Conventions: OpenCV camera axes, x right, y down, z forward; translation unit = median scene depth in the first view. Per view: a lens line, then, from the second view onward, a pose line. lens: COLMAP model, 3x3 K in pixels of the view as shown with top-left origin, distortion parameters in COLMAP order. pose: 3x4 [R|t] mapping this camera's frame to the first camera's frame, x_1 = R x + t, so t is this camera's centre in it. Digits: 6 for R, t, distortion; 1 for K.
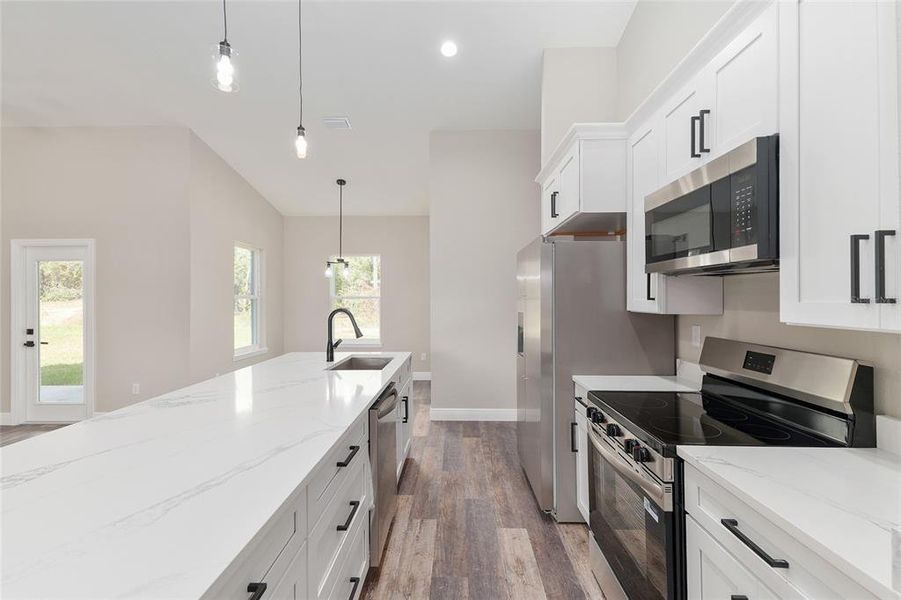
lens RADIAL K [[408.4, 0, 450.5], [0, 408.4, 300.0], [0, 0, 1]] dist [0.034027, 0.000057]
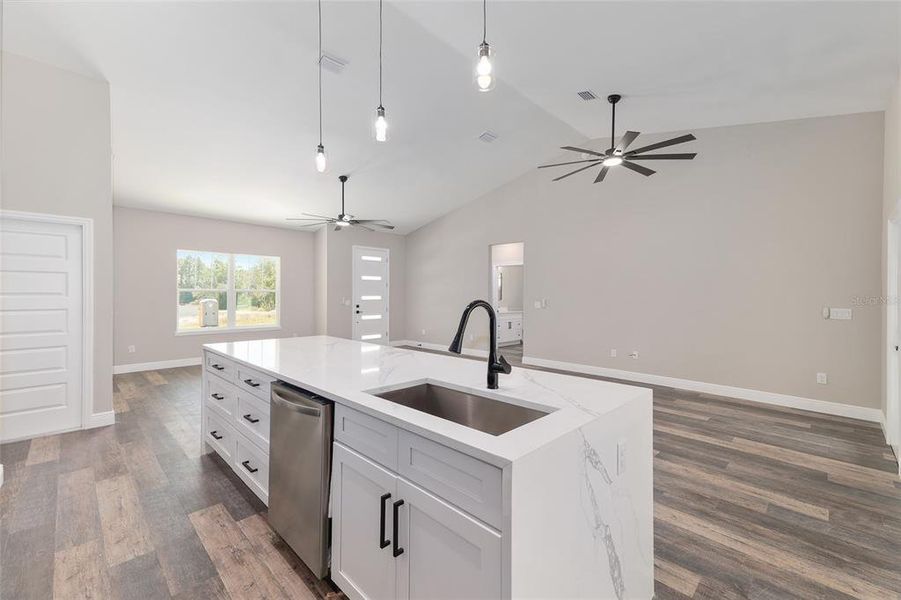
lens RADIAL K [[371.0, 0, 450.5], [0, 371.0, 300.0], [0, 0, 1]] dist [0.018928, -0.000028]
pose [[-0.682507, 0.006970, -0.730846, 0.225767], [-0.004578, 0.999894, 0.013811, 0.016052], [0.730865, 0.012772, -0.682402, 2.004906]]
